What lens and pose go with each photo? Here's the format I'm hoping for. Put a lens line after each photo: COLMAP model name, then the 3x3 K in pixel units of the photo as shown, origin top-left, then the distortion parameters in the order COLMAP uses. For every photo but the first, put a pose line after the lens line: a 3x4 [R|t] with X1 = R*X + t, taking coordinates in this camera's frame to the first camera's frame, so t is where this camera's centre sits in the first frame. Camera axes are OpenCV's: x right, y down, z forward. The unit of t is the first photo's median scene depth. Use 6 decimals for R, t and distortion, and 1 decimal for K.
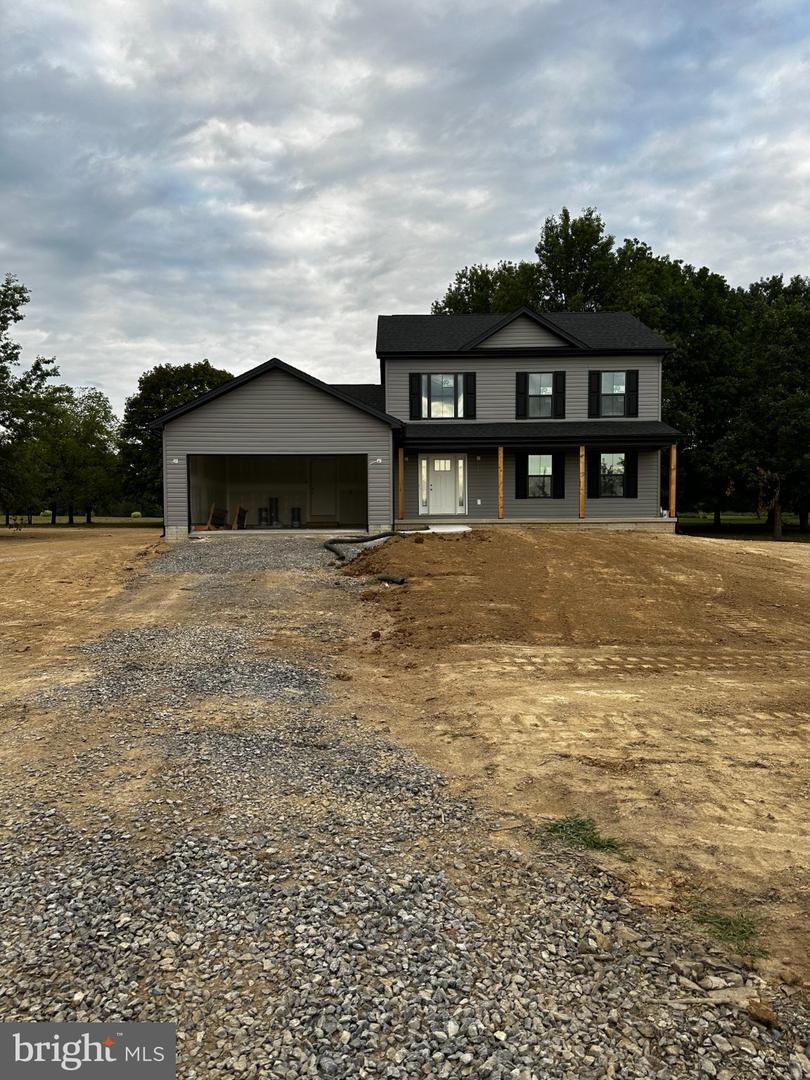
lens RADIAL K [[745.9, 0, 388.9], [0, 745.9, 537.0], [0, 0, 1]] dist [0.085199, -0.086478]
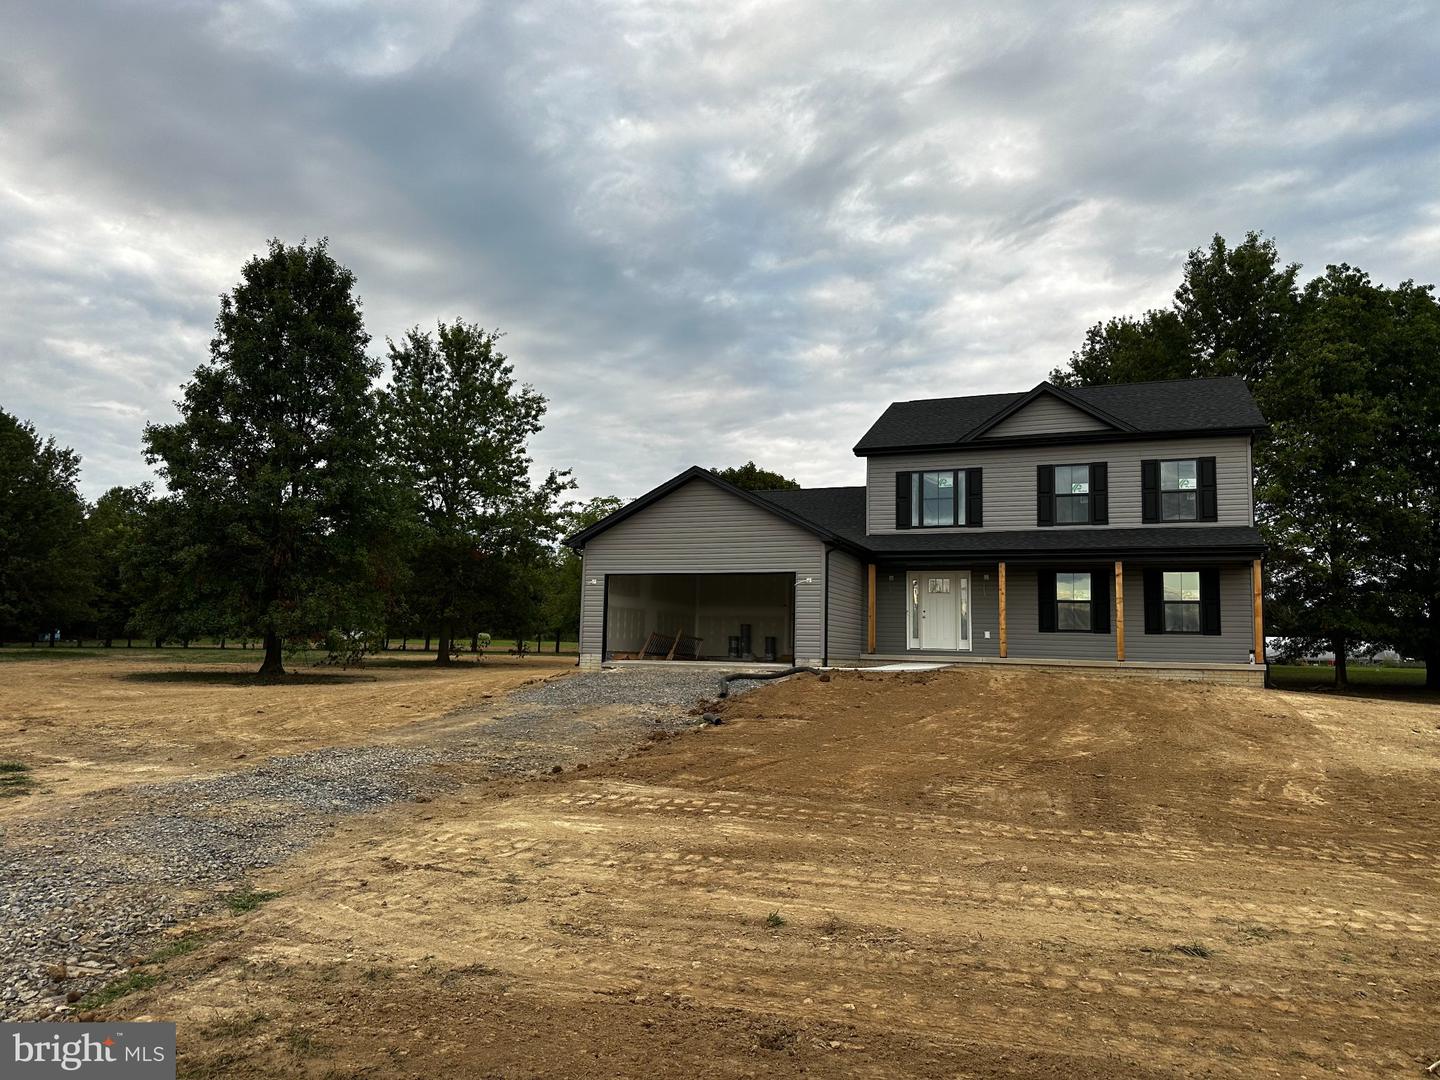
lens RADIAL K [[994.5, 0, 713.2], [0, 994.5, 536.8], [0, 0, 1]] dist [0.085199, -0.086478]
pose [[0.932406, -0.014841, -0.361107, 0.229696], [-0.037302, 0.989869, -0.136998, 0.004272], [0.359482, 0.141208, 0.922406, -0.052411]]
